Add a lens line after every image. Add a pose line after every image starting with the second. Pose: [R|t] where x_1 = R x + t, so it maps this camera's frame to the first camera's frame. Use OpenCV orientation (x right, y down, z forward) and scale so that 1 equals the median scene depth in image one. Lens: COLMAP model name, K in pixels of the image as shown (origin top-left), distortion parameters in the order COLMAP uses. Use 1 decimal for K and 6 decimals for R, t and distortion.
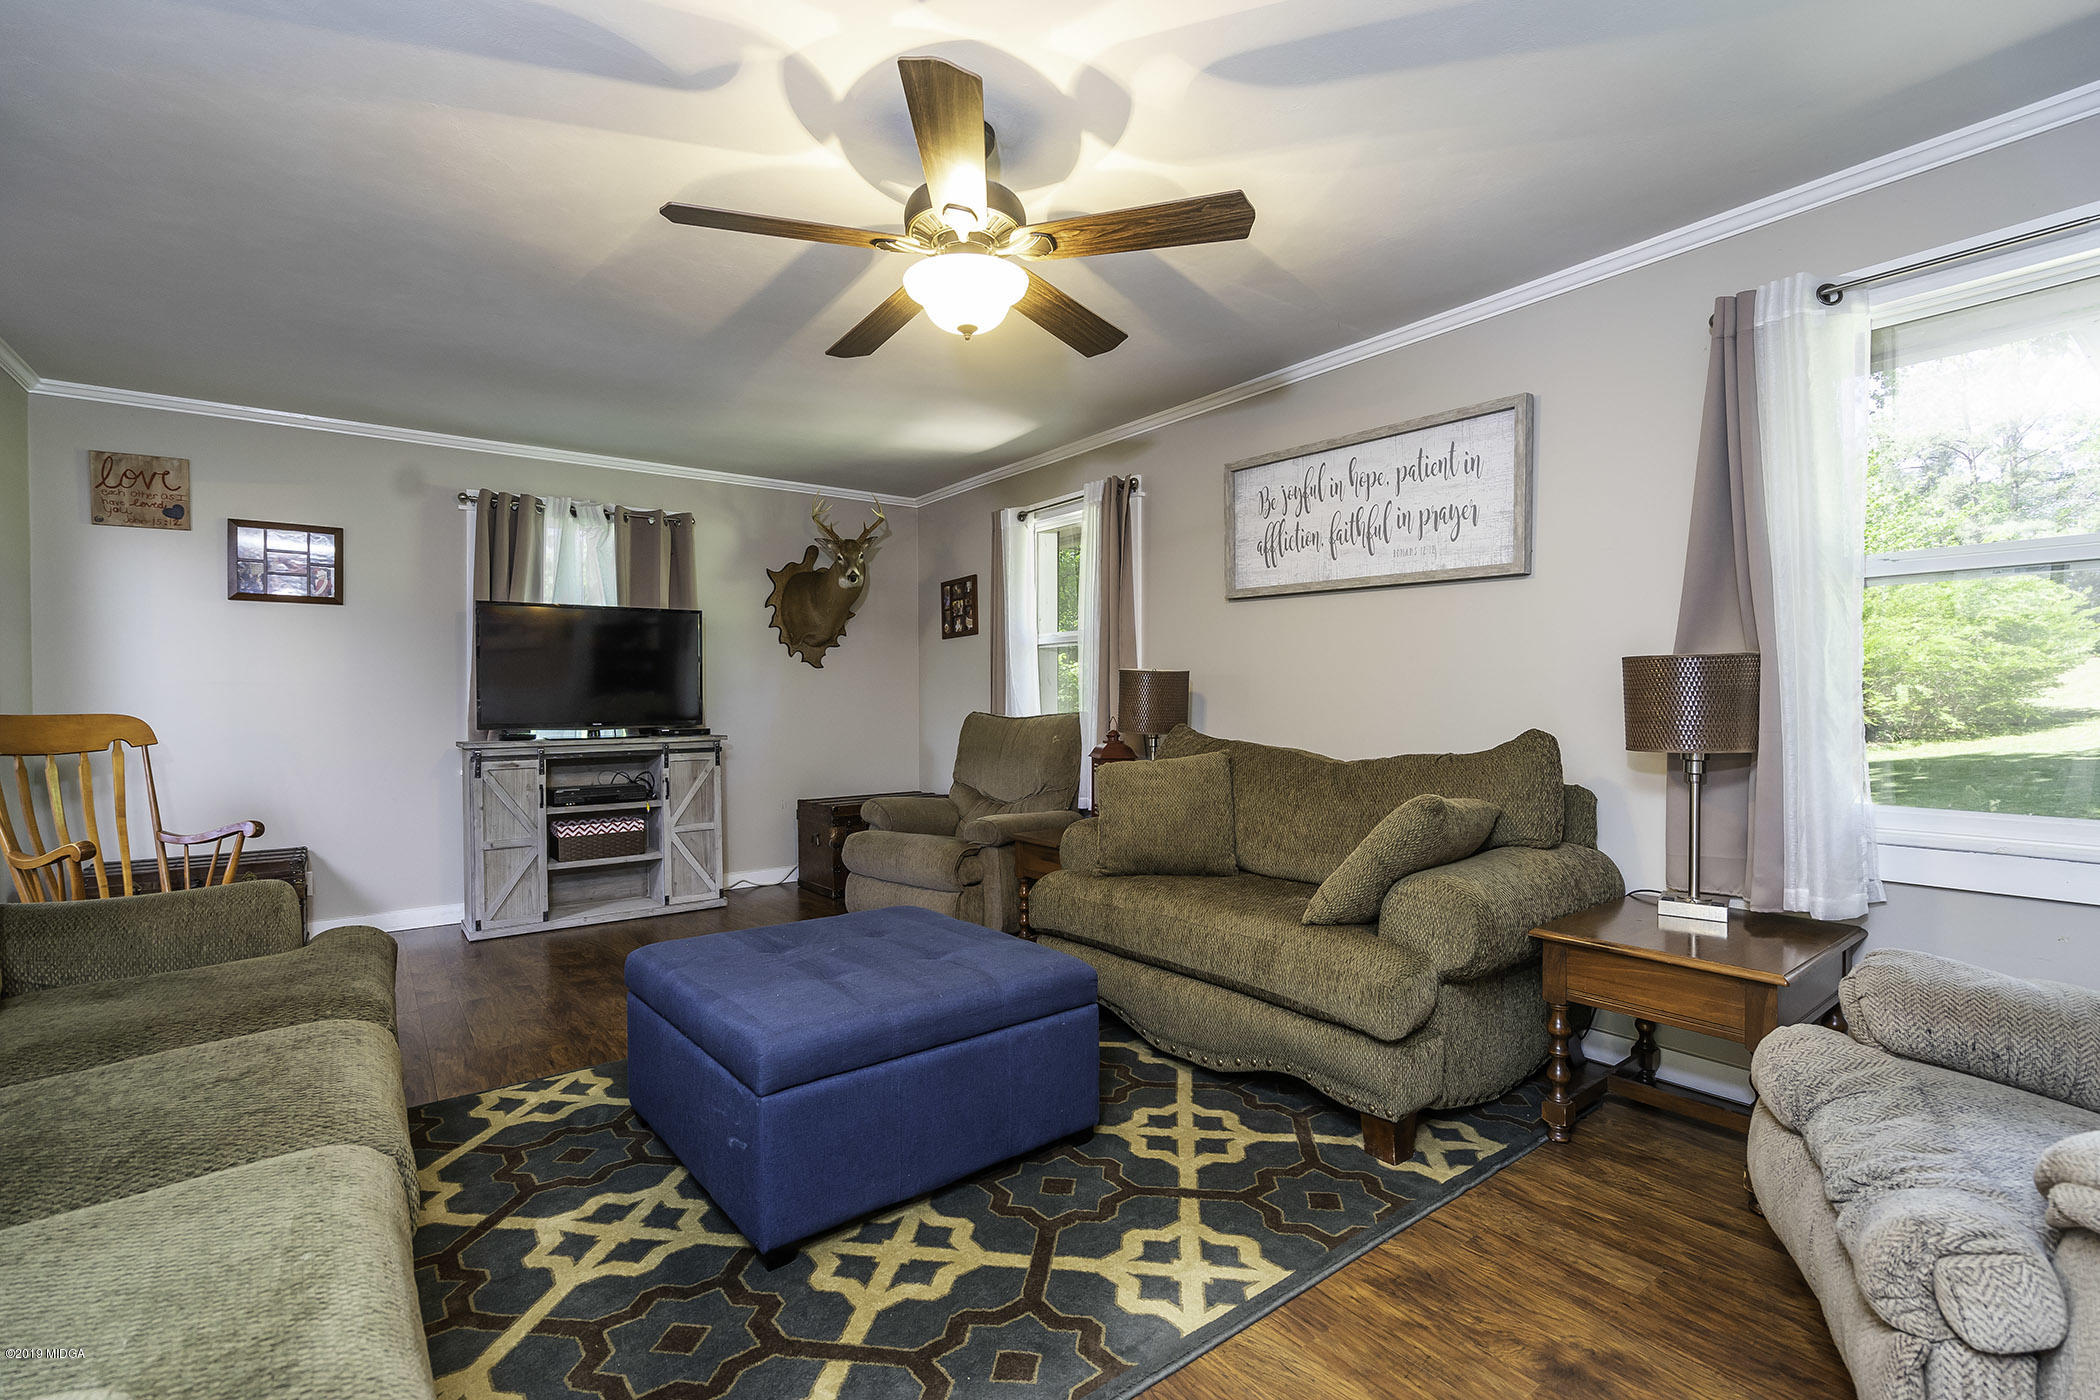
lens RADIAL K [[942.7, 0, 1048.6], [0, 942.7, 708.9], [0, 0, 1]] dist [-0.003723, 0.000806]
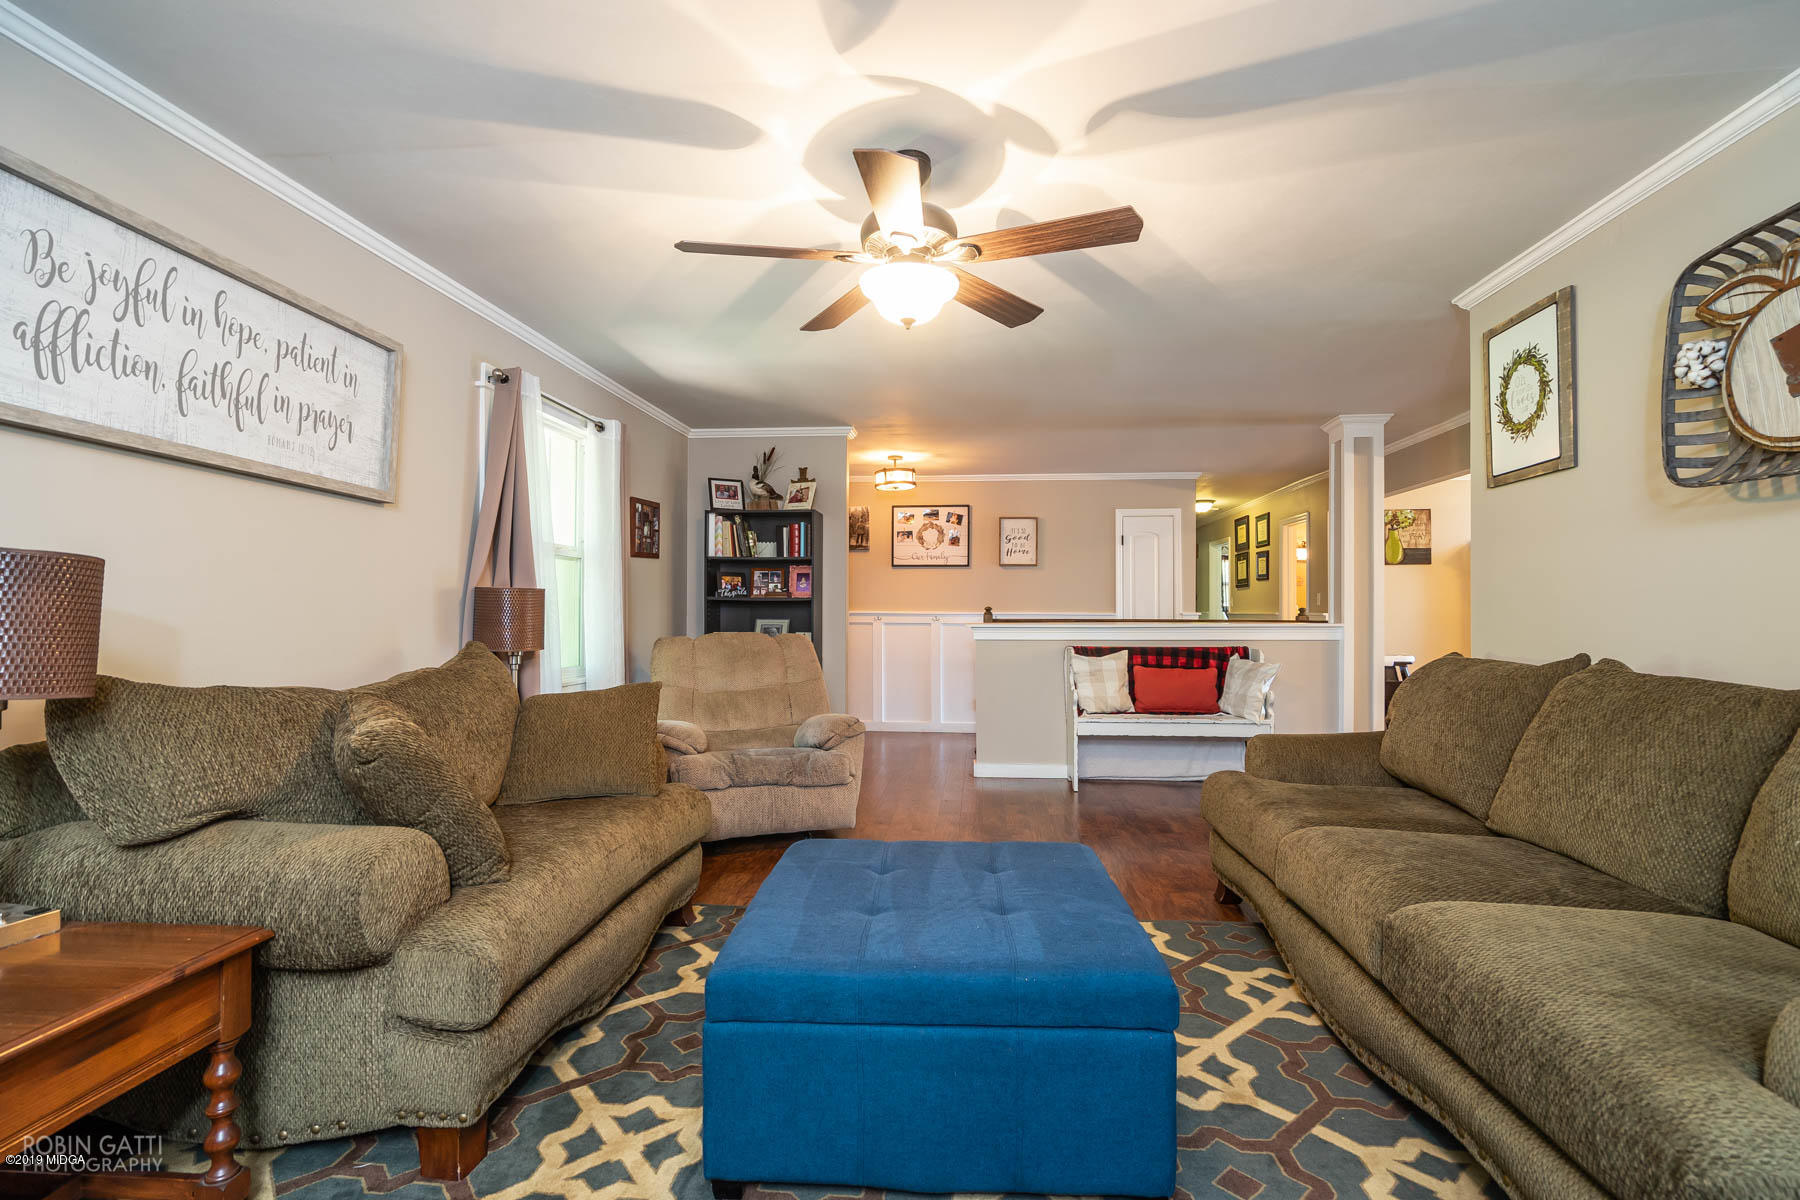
lens RADIAL K [[808.0, 0, 898.8], [0, 808.0, 607.6], [0, 0, 1]] dist [-0.003723, 0.000806]
pose [[-0.737563, 0.005548, 0.675255, -0.515045], [0.009130, 0.999957, 0.001756, -0.015313], [-0.675216, 0.007461, -0.737582, 1.161457]]
